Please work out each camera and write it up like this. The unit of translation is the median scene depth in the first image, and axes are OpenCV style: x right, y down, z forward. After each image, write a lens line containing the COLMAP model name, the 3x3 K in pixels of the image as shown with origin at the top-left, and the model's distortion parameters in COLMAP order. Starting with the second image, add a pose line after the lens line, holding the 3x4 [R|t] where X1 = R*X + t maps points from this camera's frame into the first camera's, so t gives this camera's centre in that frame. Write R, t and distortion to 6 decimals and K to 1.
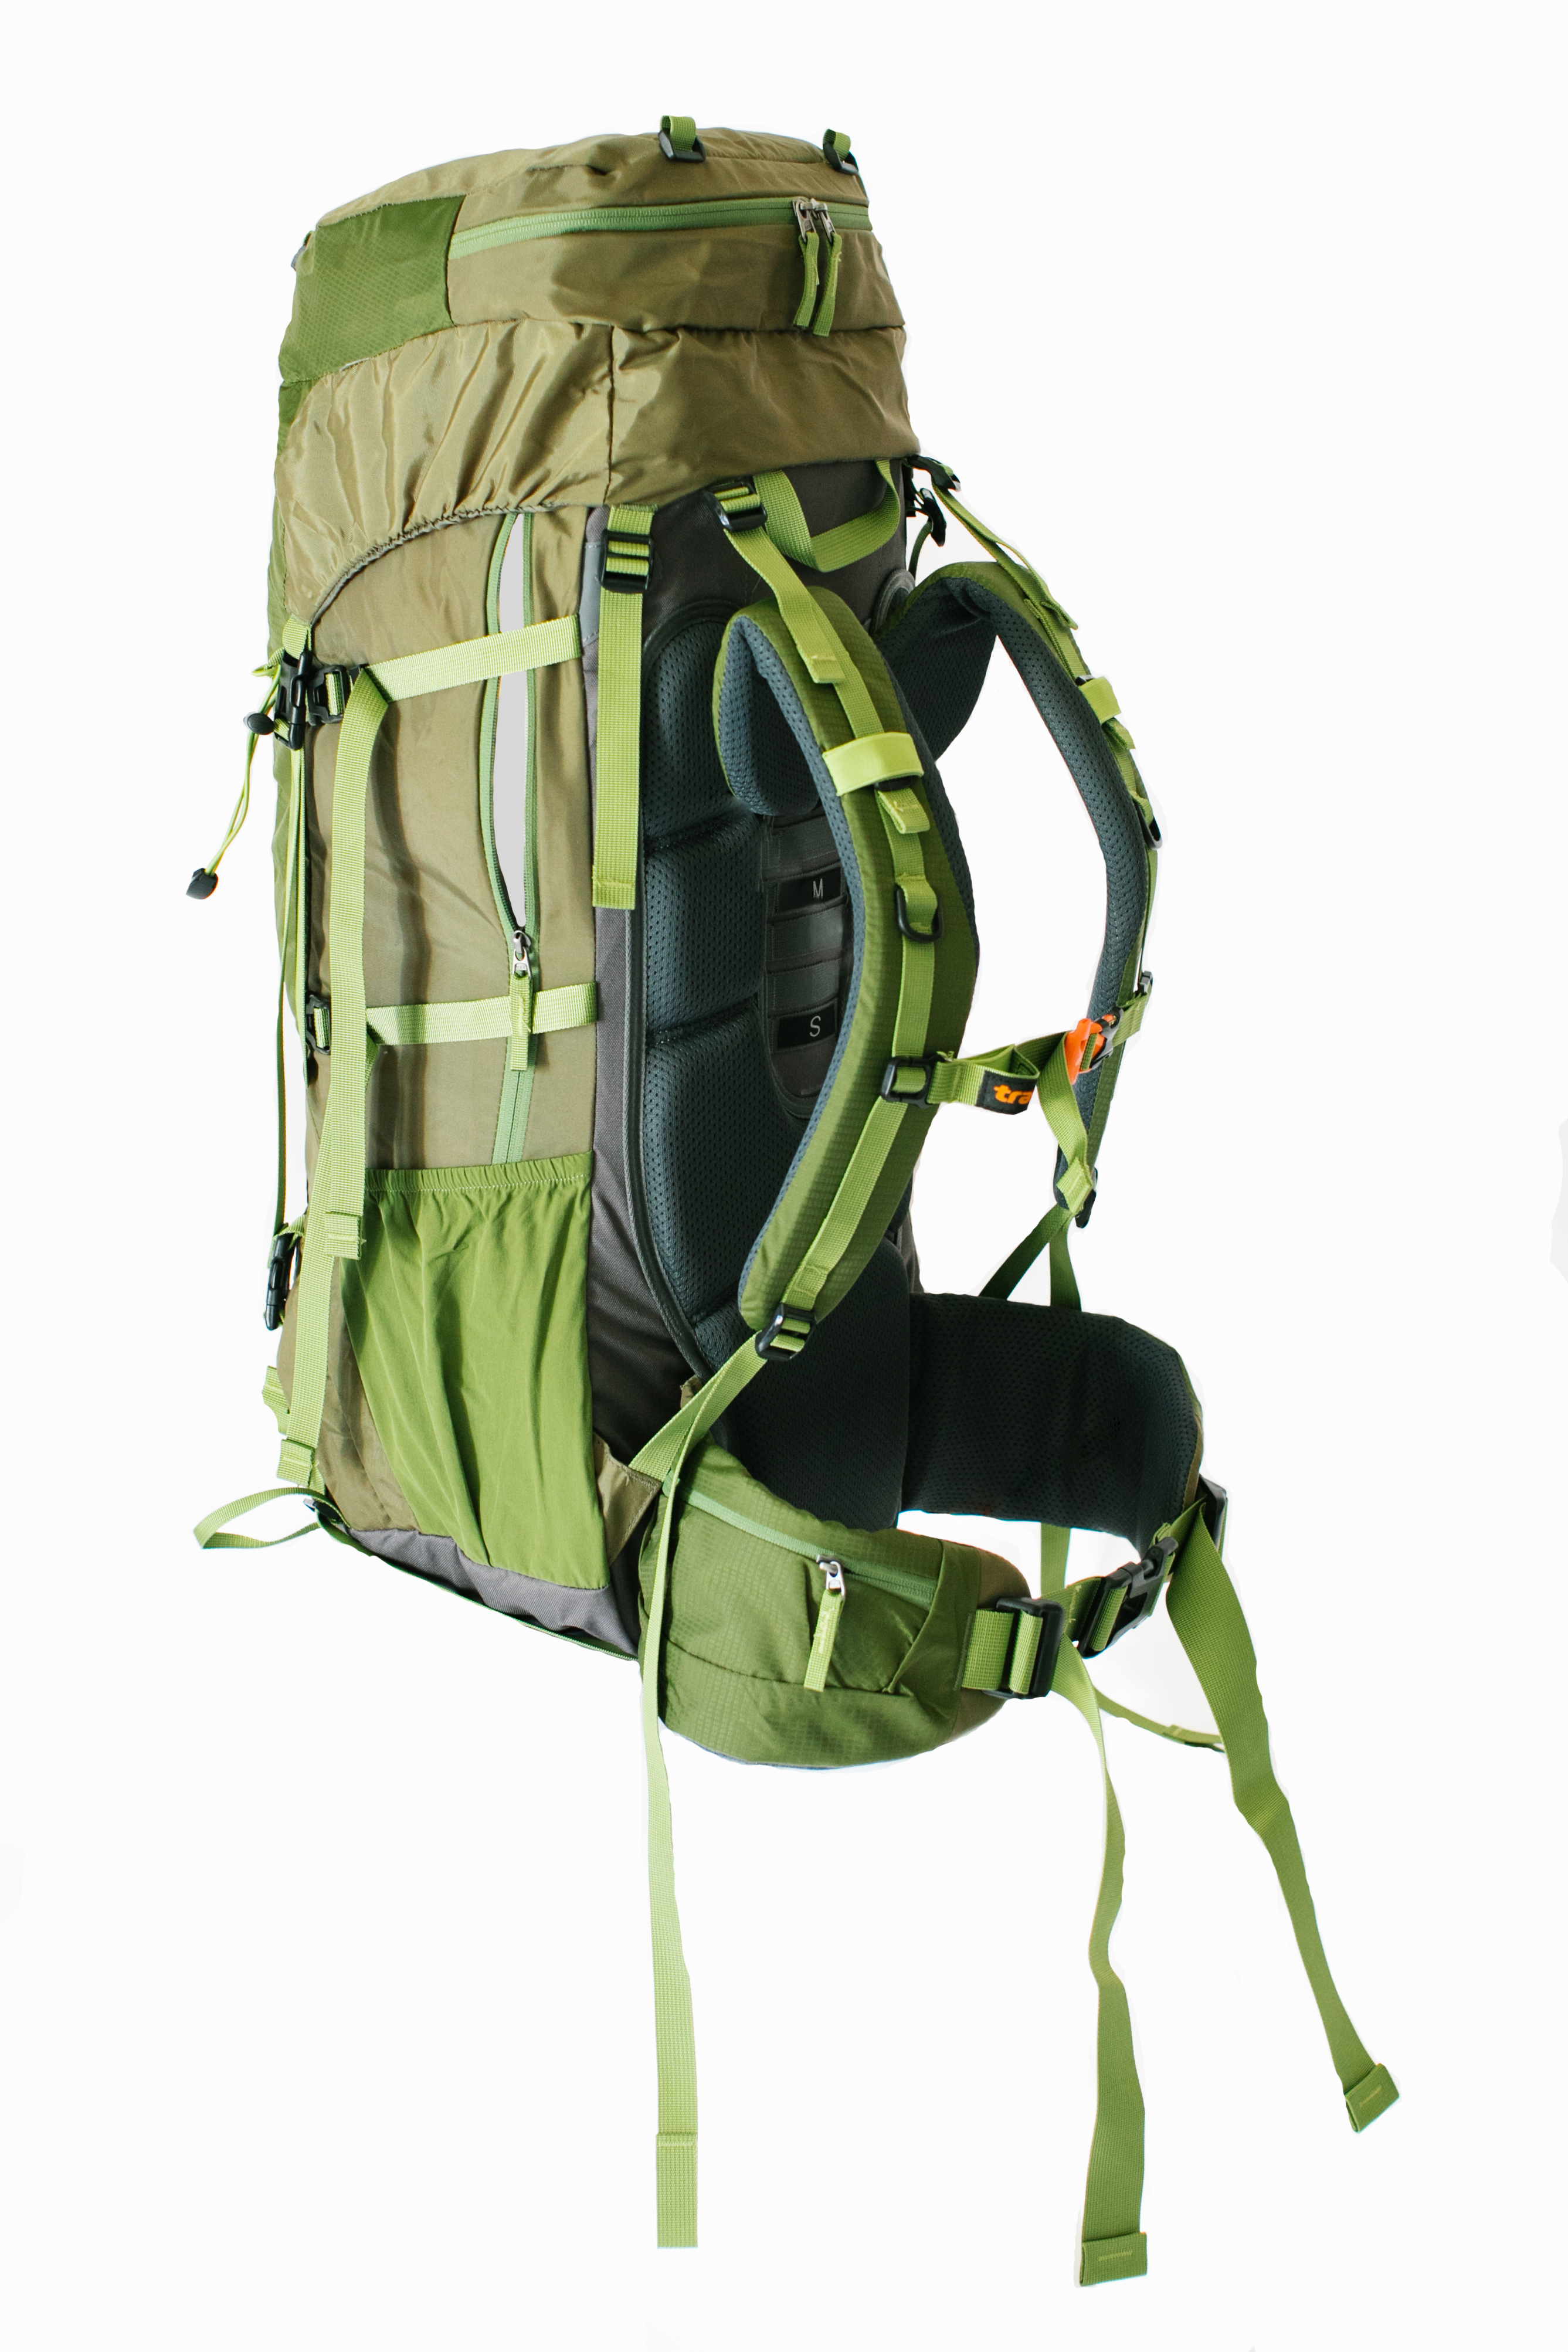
lens RADIAL K [[3331.1, 0, 783.8], [0, 3331.1, 1148.2], [0, 0, 1]] dist [0.014182, -0.037244]
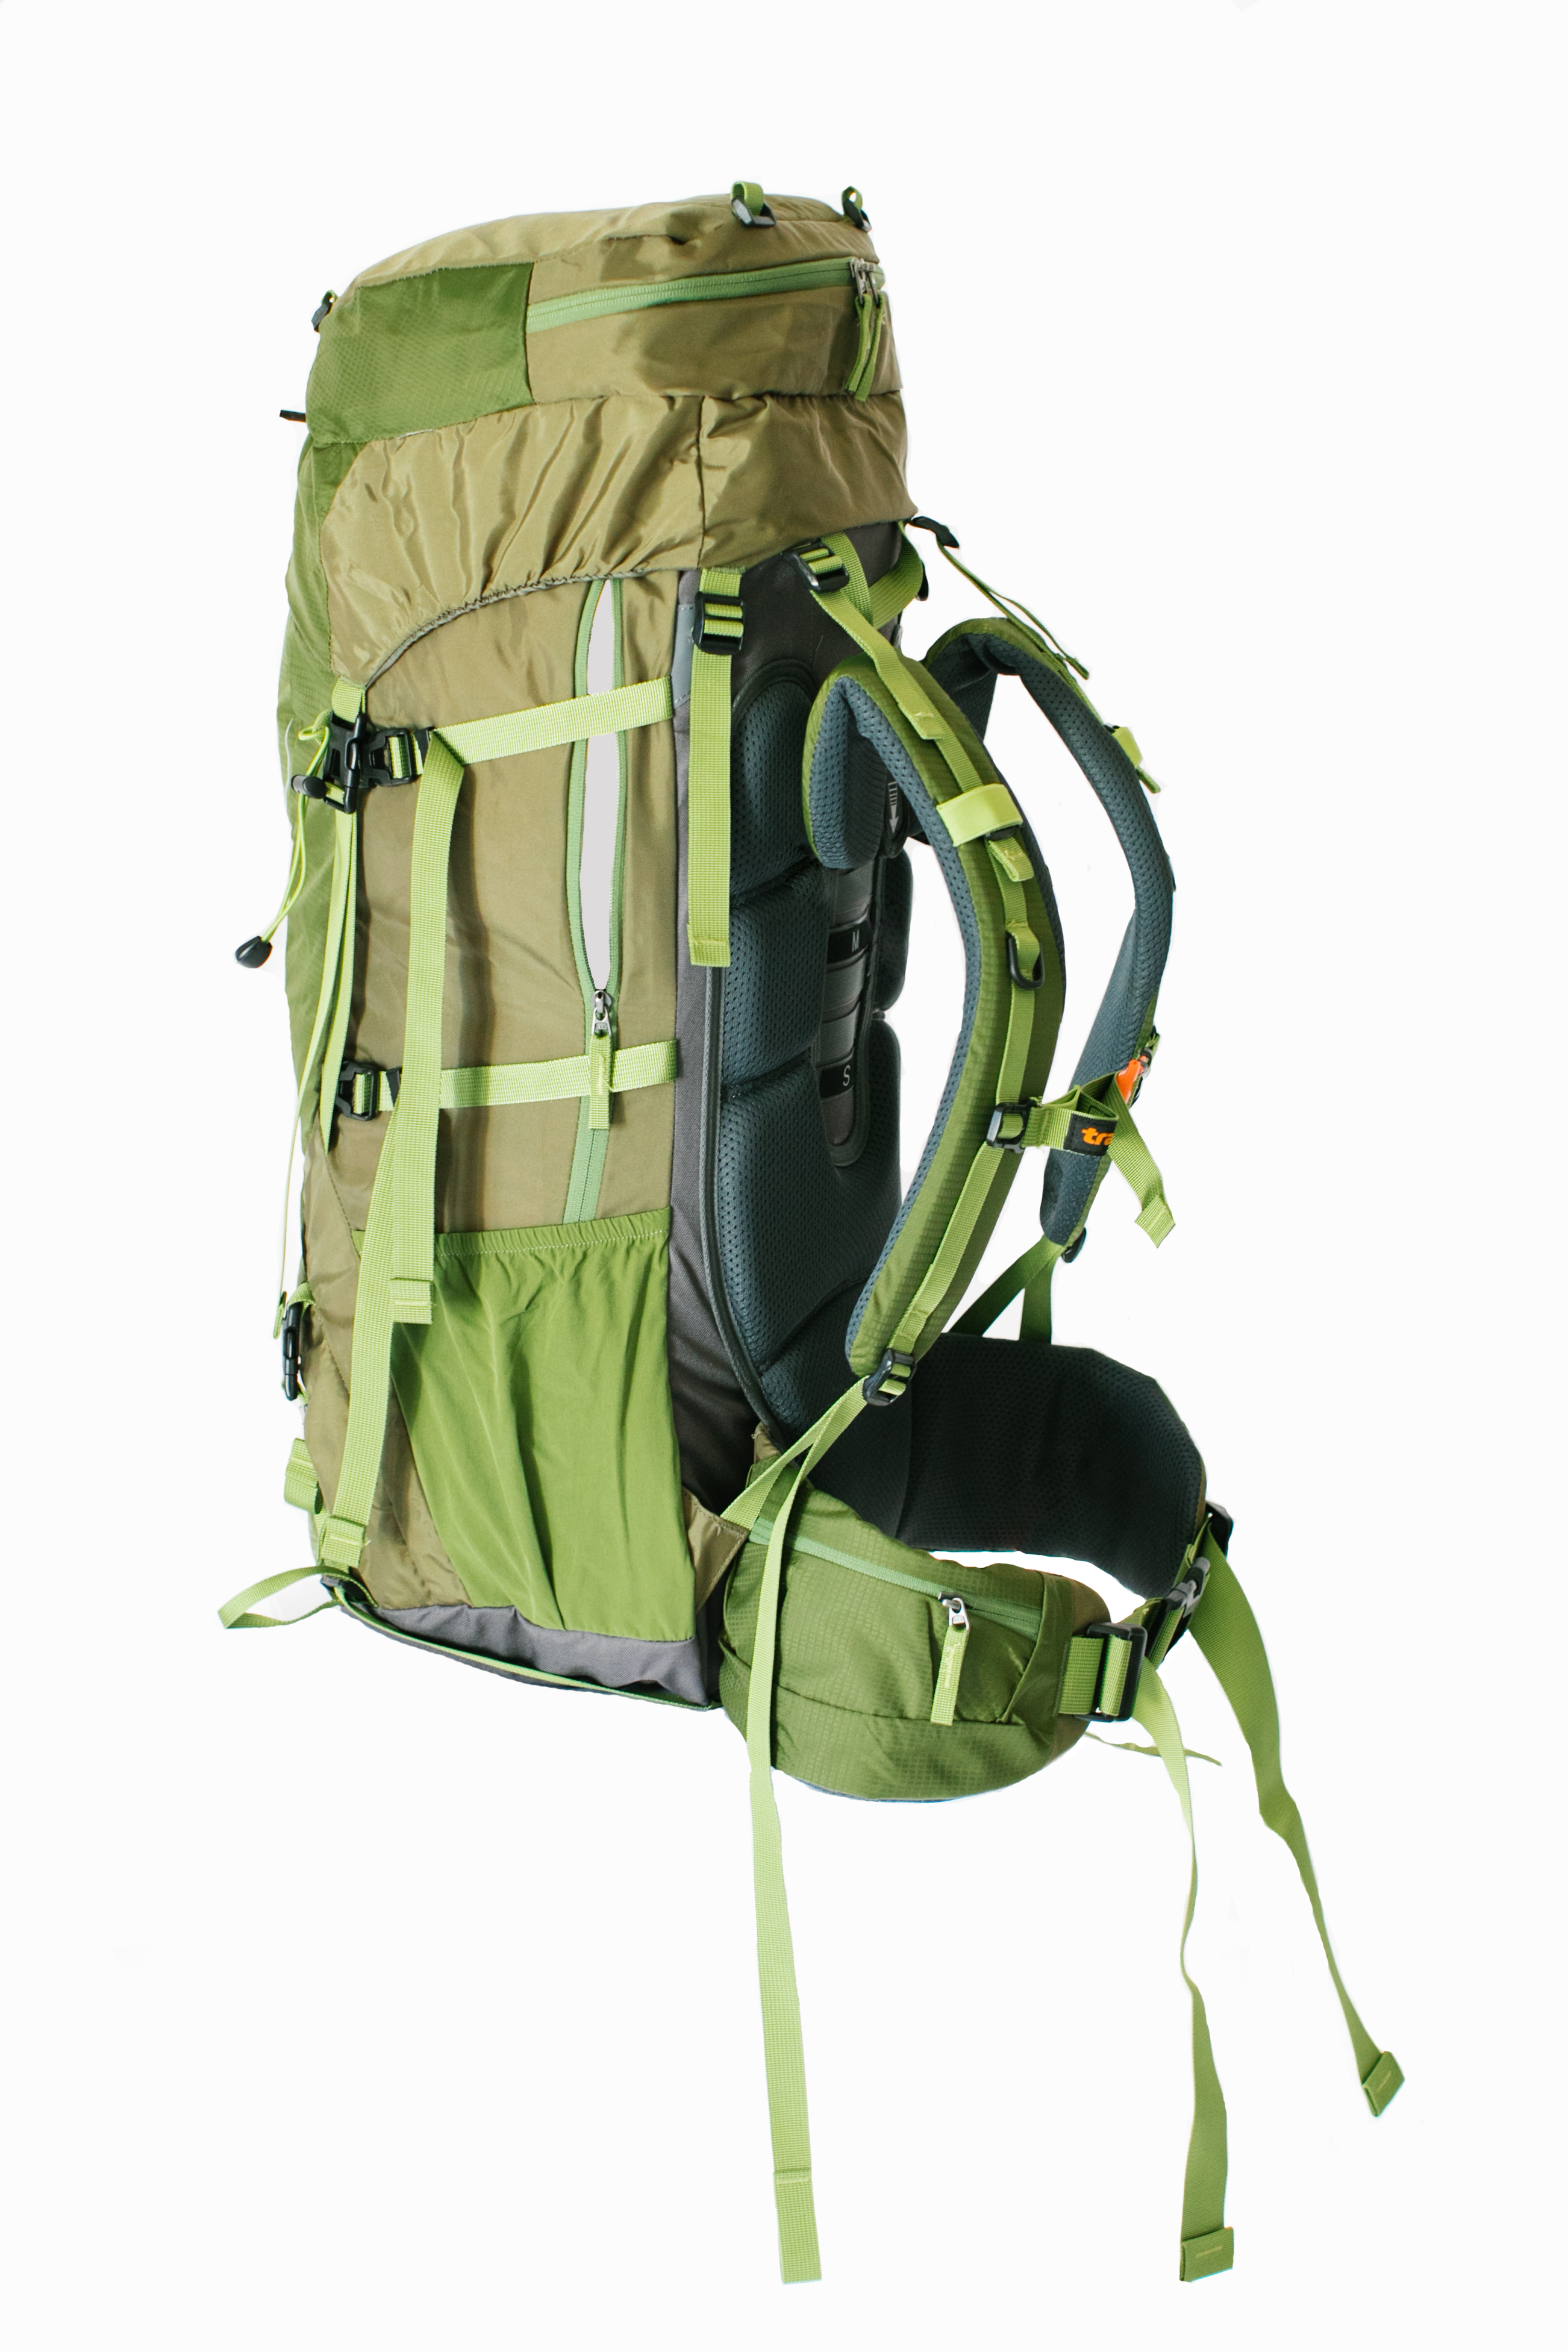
lens RADIAL K [[3347.4, 0, 784.0], [0, 3347.4, 1176.0], [0, 0, 1]] dist [-0.025194, 0.029071]
pose [[0.987427, -0.038512, 0.153313, -0.182463], [0.039341, 0.999223, -0.002374, -0.004702], [-0.153103, 0.008375, 0.988175, -0.007200]]
